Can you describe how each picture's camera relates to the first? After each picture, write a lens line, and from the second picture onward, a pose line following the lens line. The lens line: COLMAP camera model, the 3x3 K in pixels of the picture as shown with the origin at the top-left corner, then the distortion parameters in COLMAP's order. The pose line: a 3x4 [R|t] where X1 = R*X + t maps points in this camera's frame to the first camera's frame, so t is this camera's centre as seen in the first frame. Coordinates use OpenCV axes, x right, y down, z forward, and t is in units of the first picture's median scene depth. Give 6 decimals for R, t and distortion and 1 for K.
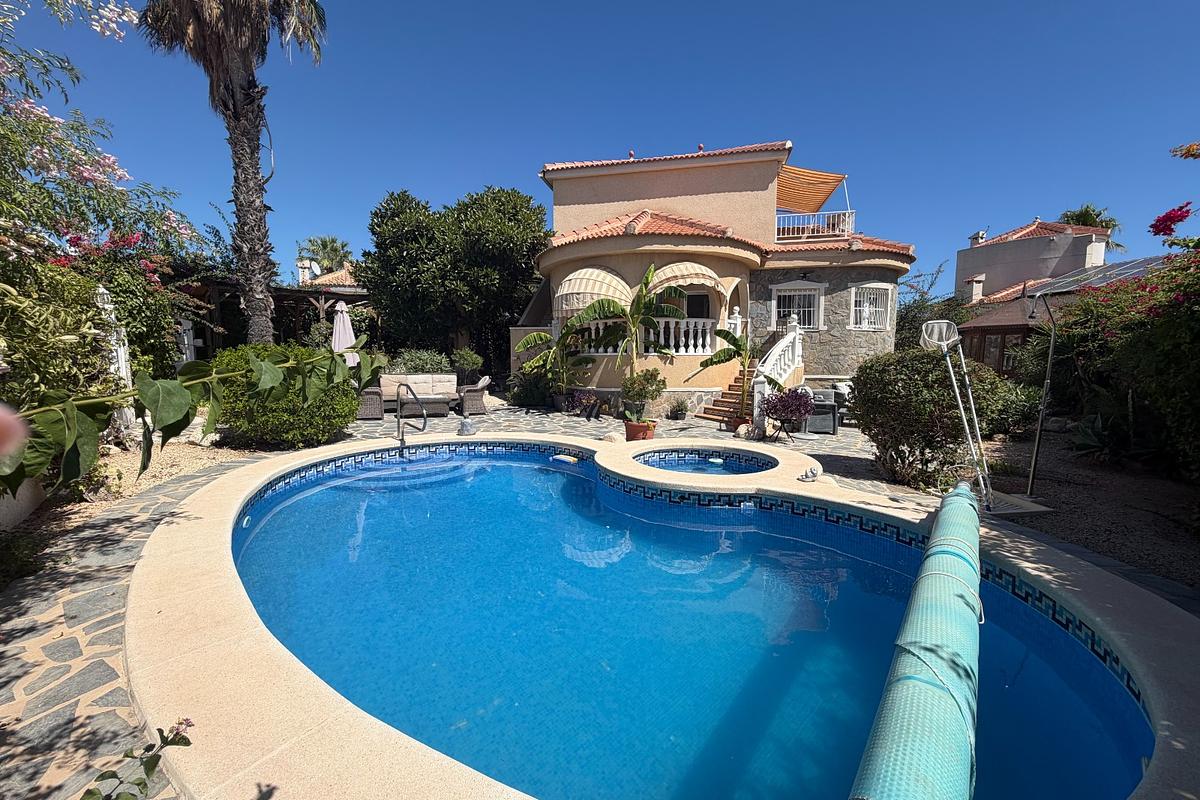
lens RADIAL K [[480.0, 0, 600.0], [0, 480.0, 400.0], [0, 0, 1]] dist [0.000237, 0.000112]
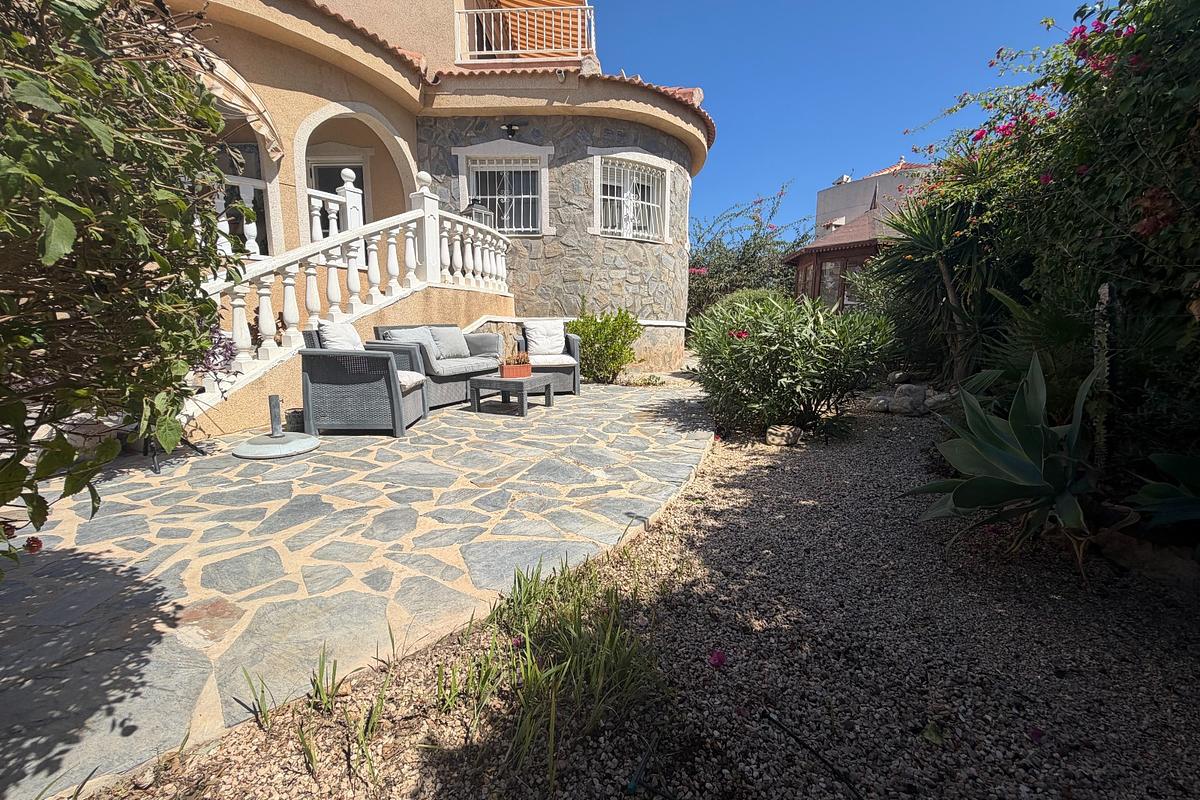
lens RADIAL K [[480.0, 0, 600.0], [0, 480.0, 400.0], [0, 0, 1]] dist [0.000237, 0.000112]
pose [[0.984580, -0.019627, 0.173833, 0.427437], [0.011659, 0.998839, 0.046739, 0.020294], [-0.174549, -0.043992, 0.983665, 0.440538]]
